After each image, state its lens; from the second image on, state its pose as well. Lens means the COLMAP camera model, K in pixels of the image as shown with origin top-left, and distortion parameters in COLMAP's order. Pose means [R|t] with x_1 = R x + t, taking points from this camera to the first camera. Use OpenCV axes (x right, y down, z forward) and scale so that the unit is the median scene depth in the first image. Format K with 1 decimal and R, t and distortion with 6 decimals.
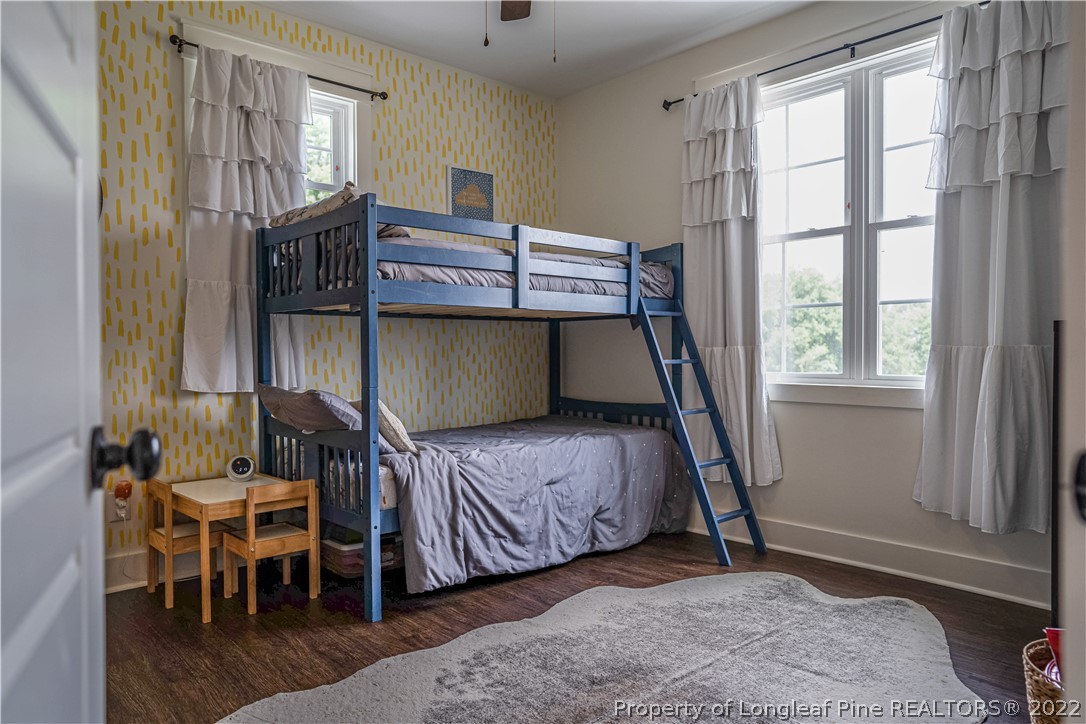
lens RADIAL K [[716.8, 0, 539.9], [0, 716.8, 363.2], [0, 0, 1]] dist [-0.000827, 0.009064]
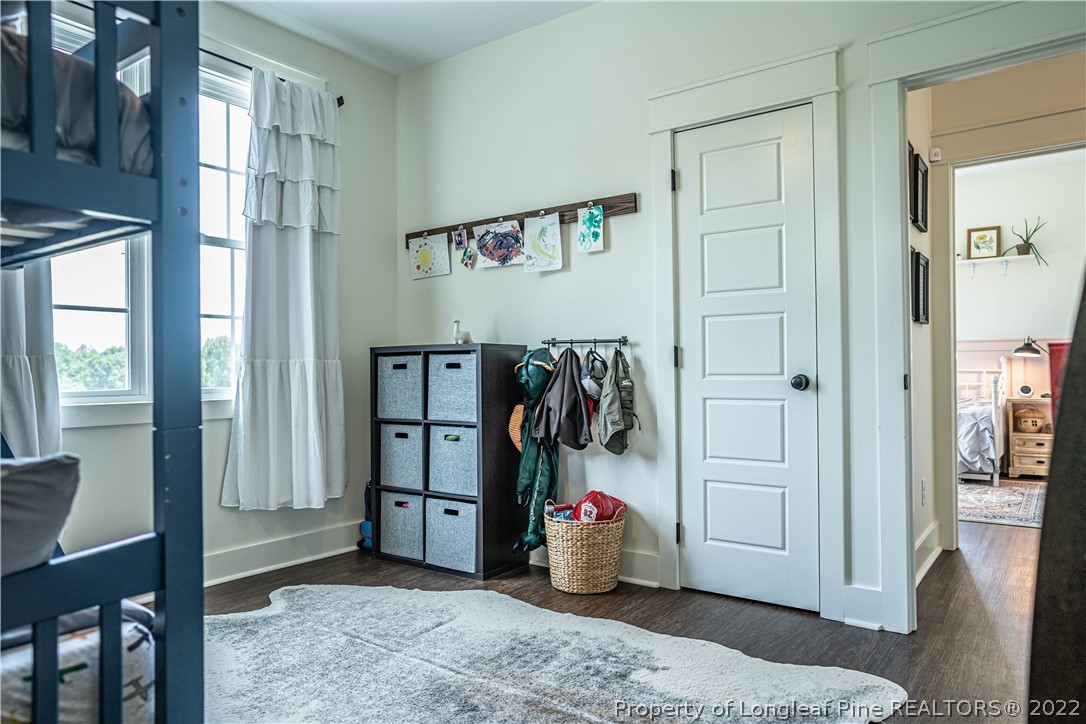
lens RADIAL K [[716.8, 0, 543.1], [0, 716.8, 365.6], [0, 0, 1]] dist [-0.000827, 0.009064]
pose [[-0.200732, 0.014416, 0.979540, -0.668786], [0.023246, 0.999680, -0.009949, 0.008921], [-0.979370, 0.020773, -0.201003, 0.845773]]
